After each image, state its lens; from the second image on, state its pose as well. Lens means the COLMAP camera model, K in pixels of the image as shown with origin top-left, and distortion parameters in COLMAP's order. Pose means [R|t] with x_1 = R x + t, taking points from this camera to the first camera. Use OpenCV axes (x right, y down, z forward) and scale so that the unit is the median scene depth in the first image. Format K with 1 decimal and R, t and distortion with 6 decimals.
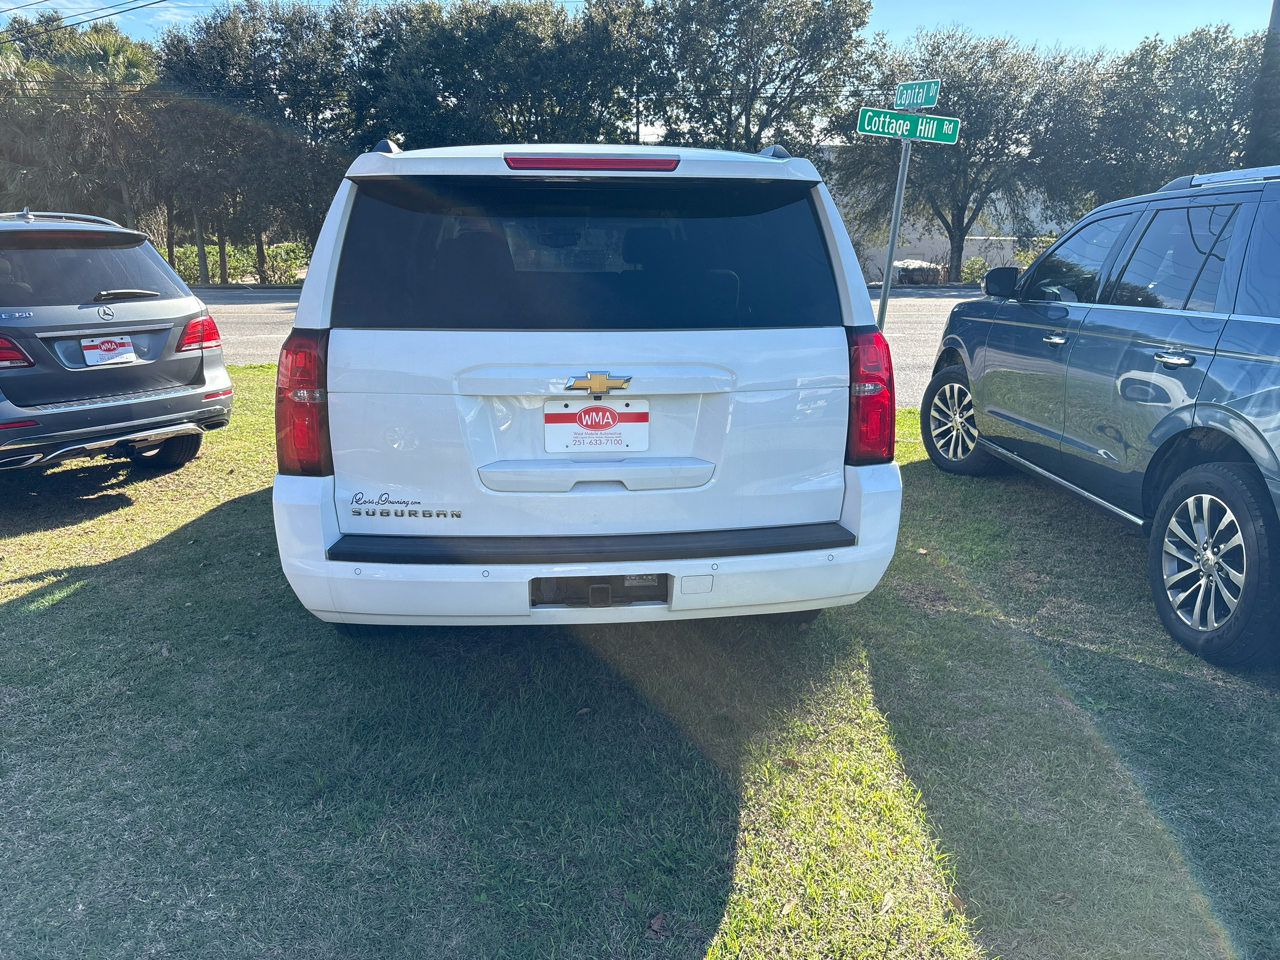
lens RADIAL K [[968.8, 0, 635.9], [0, 968.8, 485.2], [0, 0, 1]] dist [0.052248, -0.056809]
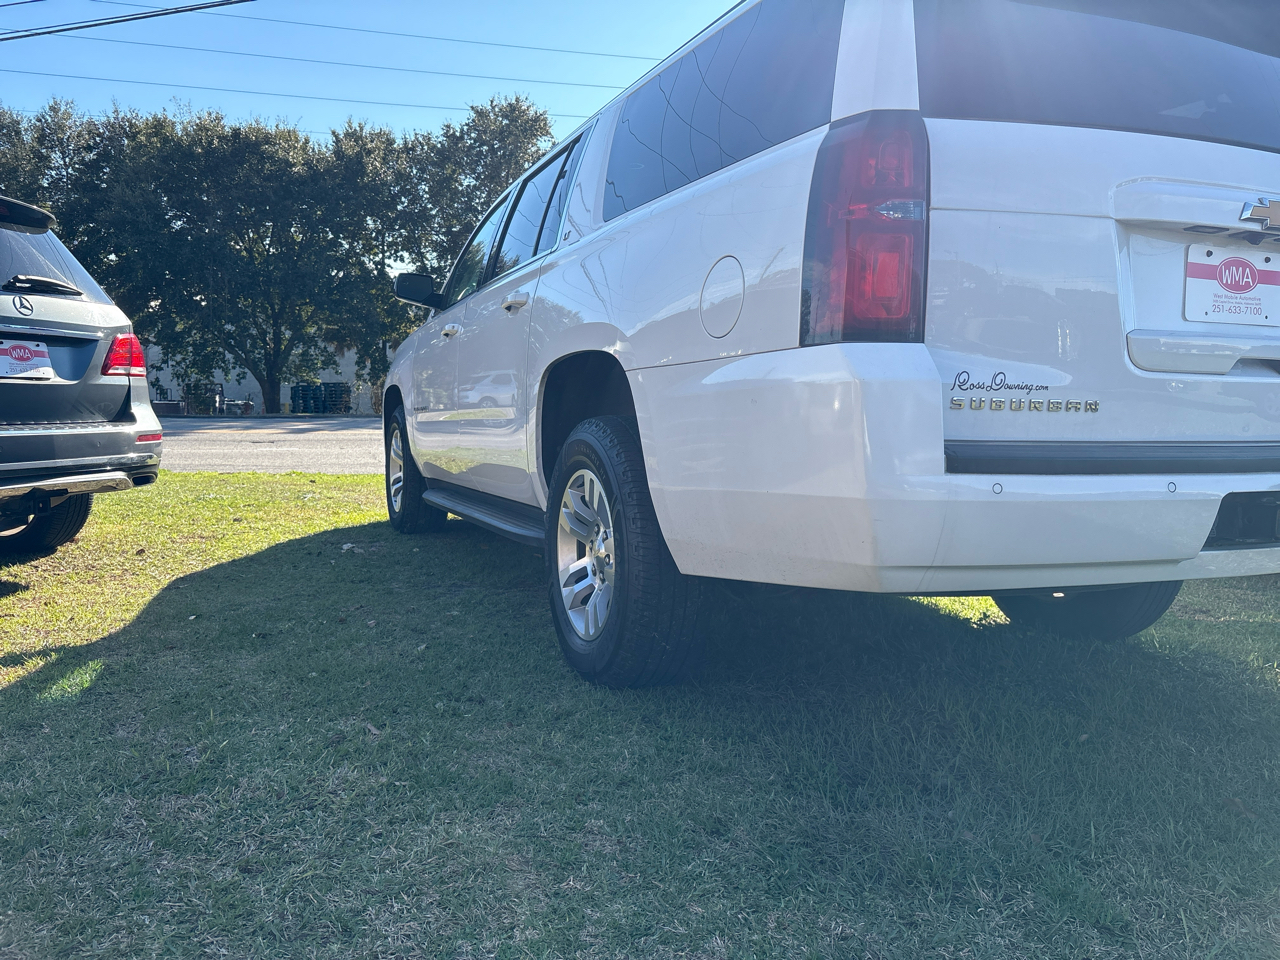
lens RADIAL K [[968.8, 0, 635.9], [0, 968.8, 485.2], [0, 0, 1]] dist [0.052248, -0.056809]
pose [[0.954532, -0.016096, 0.297675, -0.325091], [0.062037, 0.987405, -0.145541, 0.076689], [-0.291583, 0.157390, 0.943508, 0.229003]]
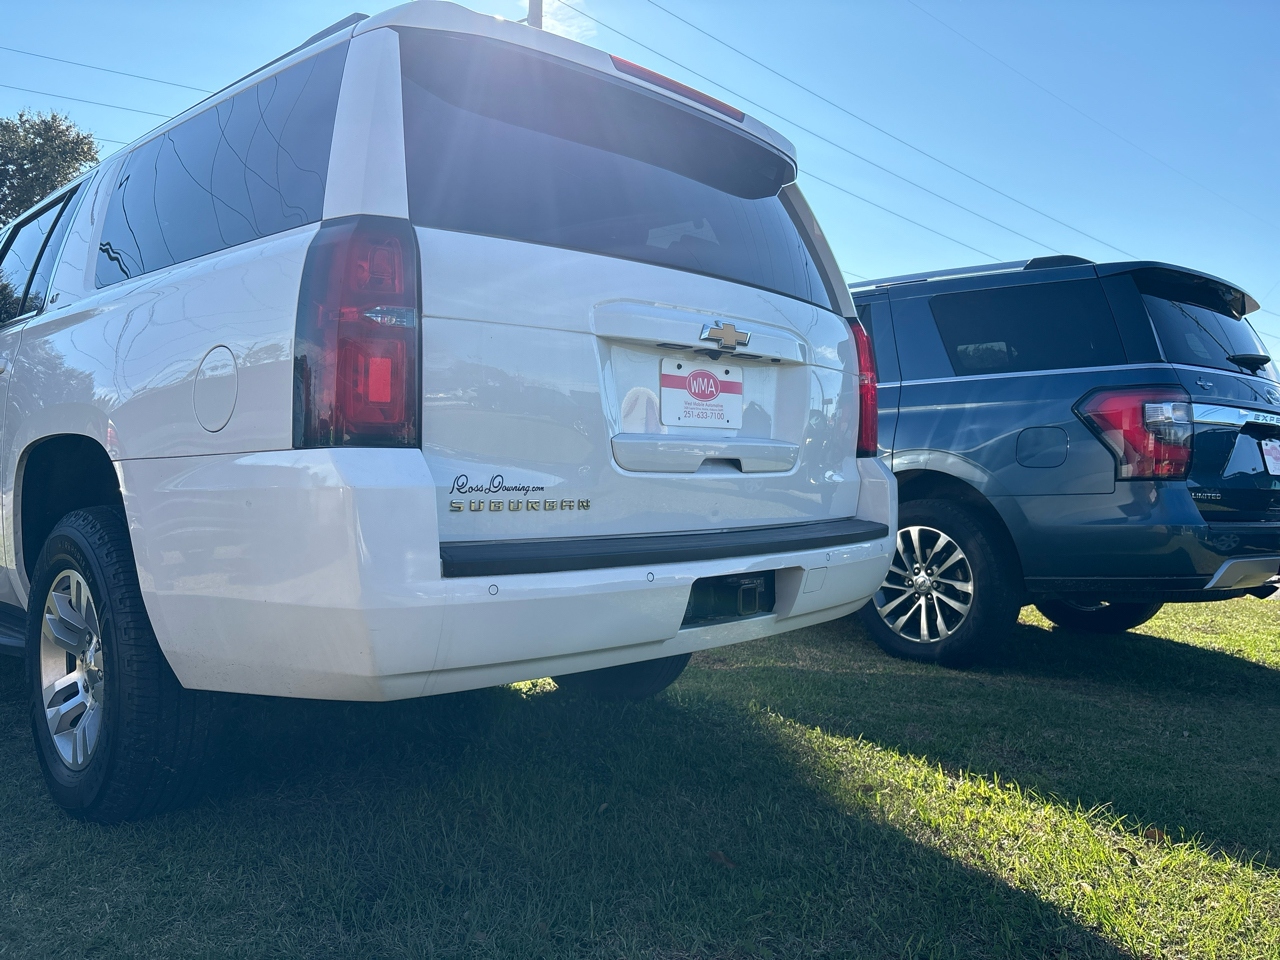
lens RADIAL K [[968.8, 0, 635.9], [0, 968.8, 485.2], [0, 0, 1]] dist [0.052248, -0.056809]
pose [[0.758176, -0.010146, 0.651971, -0.296196], [0.147854, 0.976509, -0.156743, 0.063702], [-0.635065, 0.215235, 0.741866, 0.215963]]
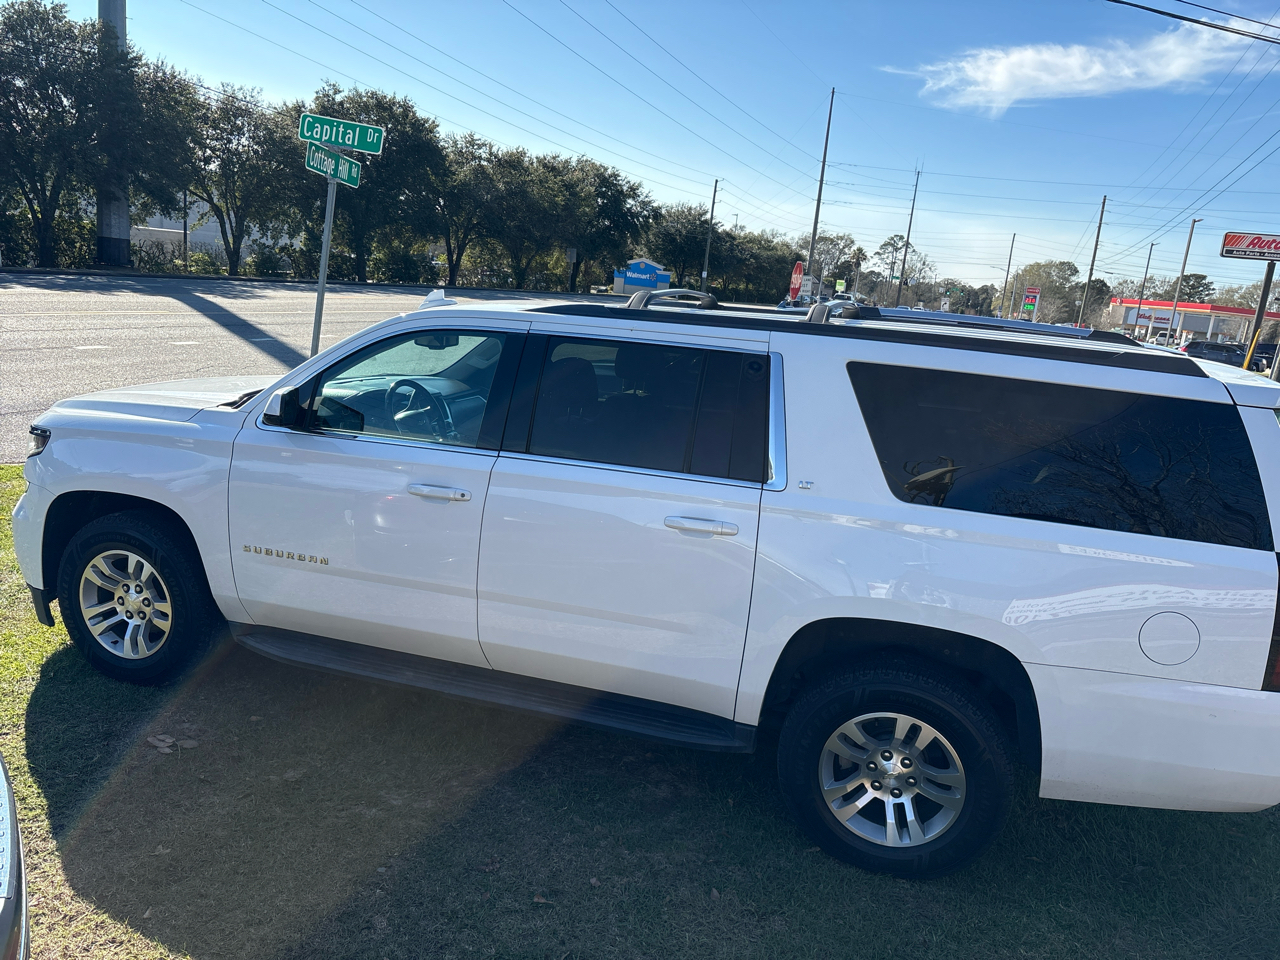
lens RADIAL K [[969.1, 0, 644.9], [0, 969.1, 479.5], [0, 0, 1]] dist [0.050687, -0.055298]
pose [[0.396490, -0.165679, 0.902965, -0.753379], [0.139032, 0.983072, 0.119329, -0.222816], [-0.907450, 0.078228, 0.412813, 0.571805]]
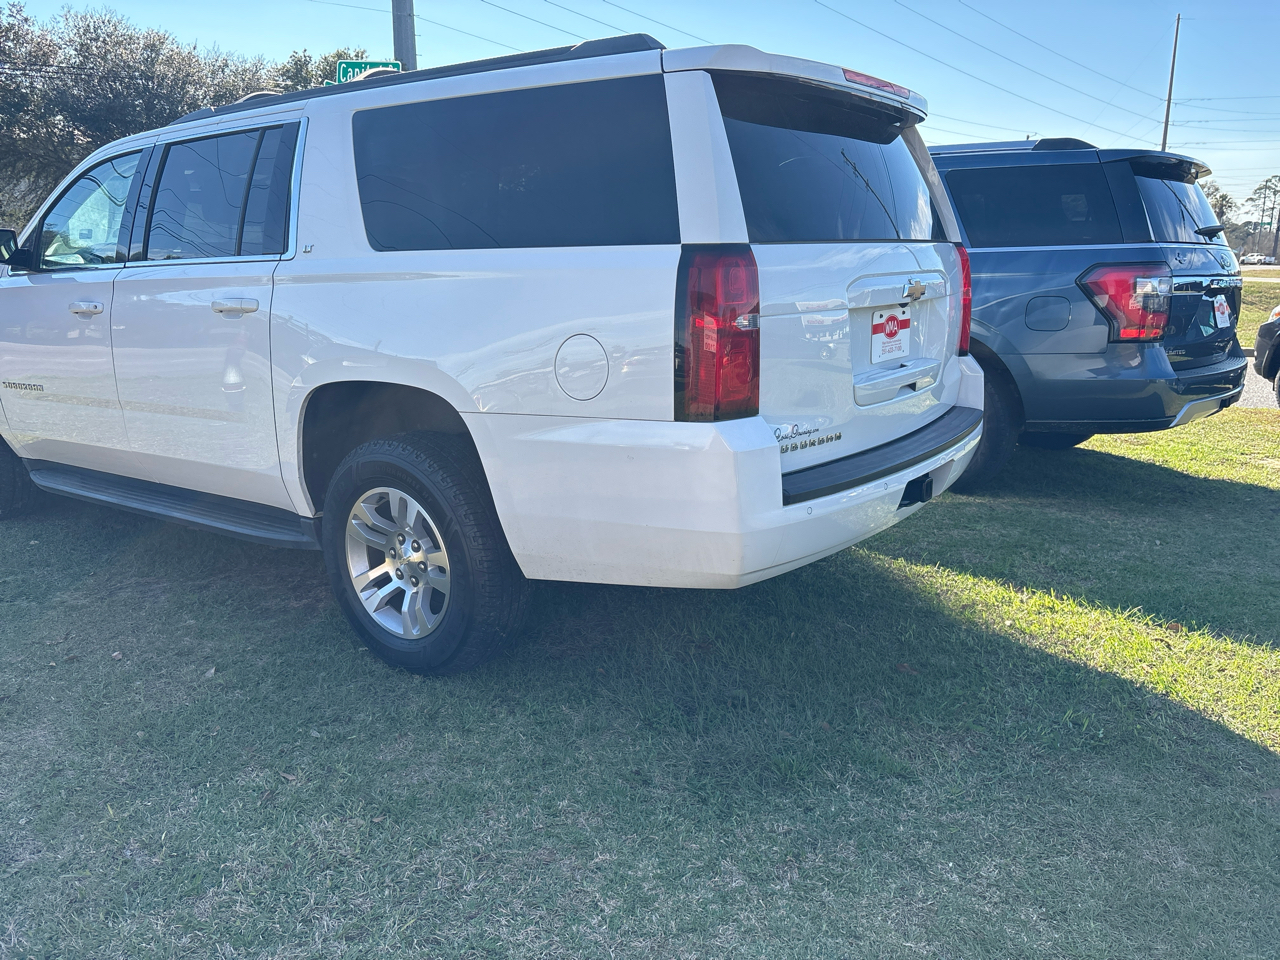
lens RADIAL K [[968.8, 0, 635.9], [0, 968.8, 485.2], [0, 0, 1]] dist [0.052248, -0.056809]
pose [[0.665570, -0.186569, 0.722640, -0.492317], [0.193759, 0.978246, 0.074104, -0.015819], [-0.720745, 0.090697, 0.687241, 0.234846]]
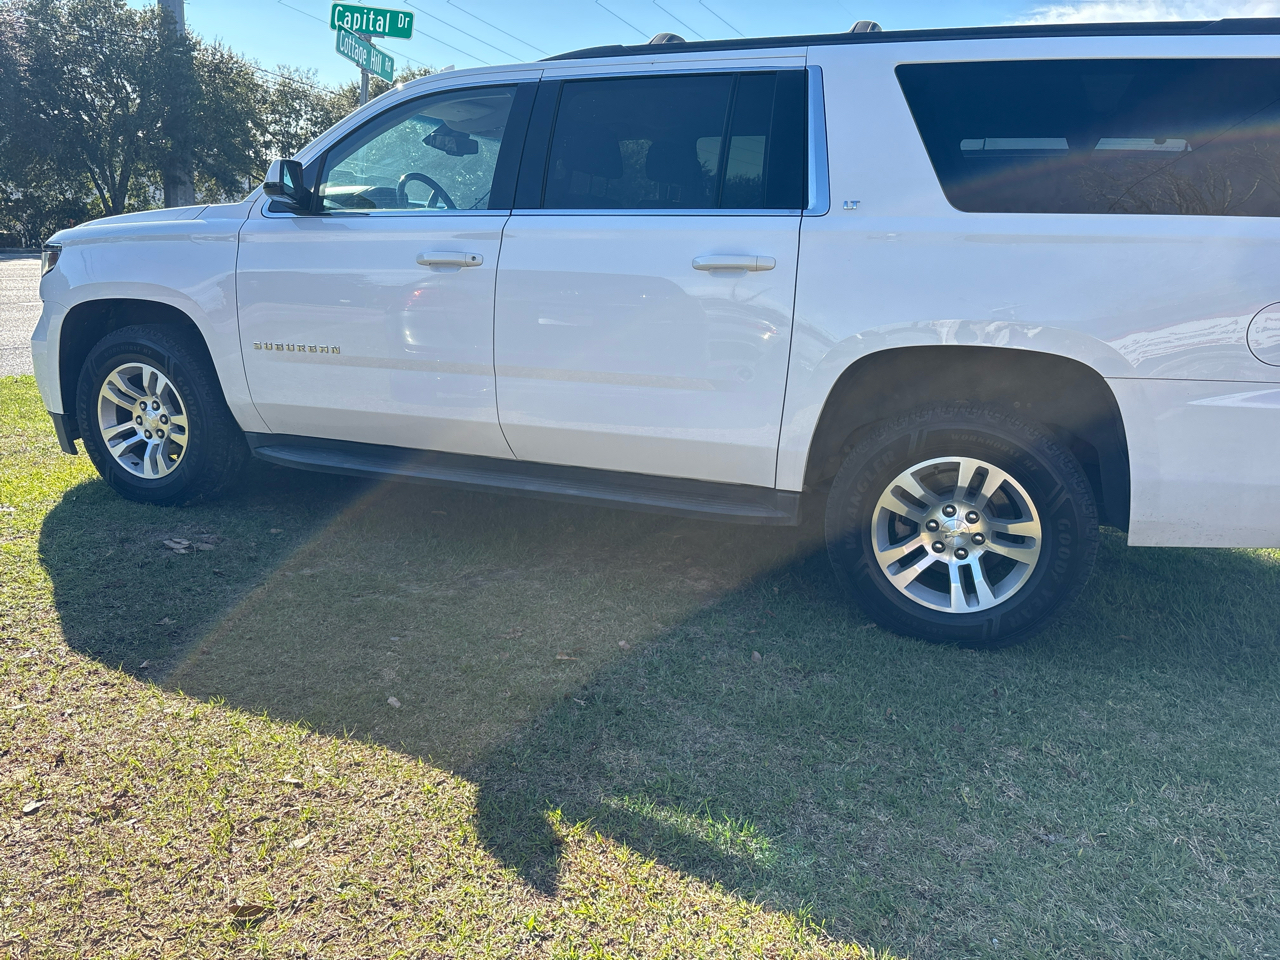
lens RADIAL K [[968.8, 0, 635.9], [0, 968.8, 485.2], [0, 0, 1]] dist [0.052248, -0.056809]
pose [[0.458290, -0.198534, 0.866346, -0.718810], [0.175120, 0.975796, 0.130978, -0.082111], [-0.871380, 0.091688, 0.481965, 0.588494]]
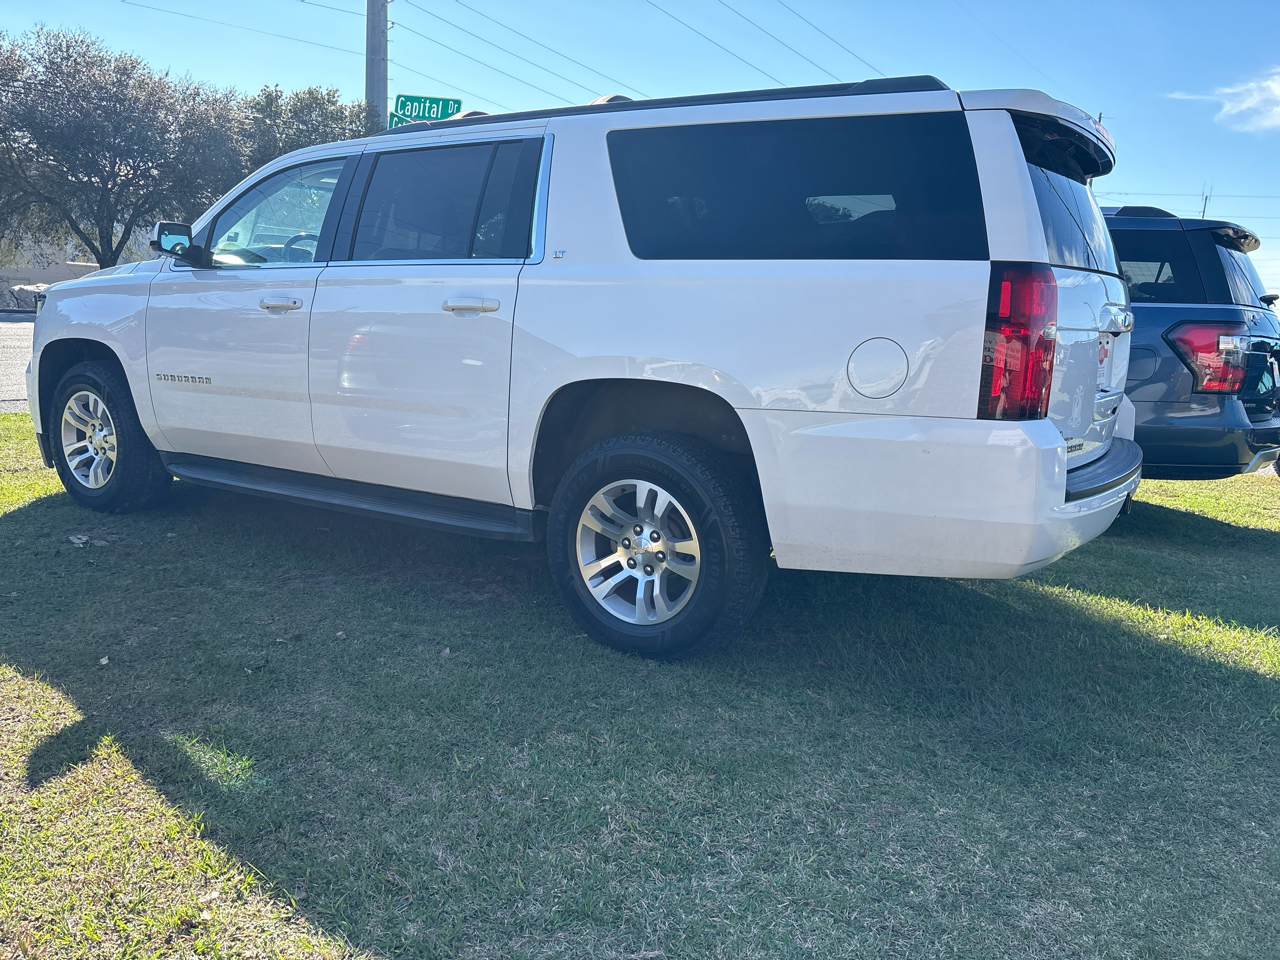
lens RADIAL K [[968.8, 0, 635.9], [0, 968.8, 485.2], [0, 0, 1]] dist [0.052248, -0.056809]
pose [[0.617971, -0.118487, 0.777221, -0.630933], [0.147484, 0.988499, 0.033432, -0.016912], [-0.772243, 0.093968, 0.628339, 0.341986]]
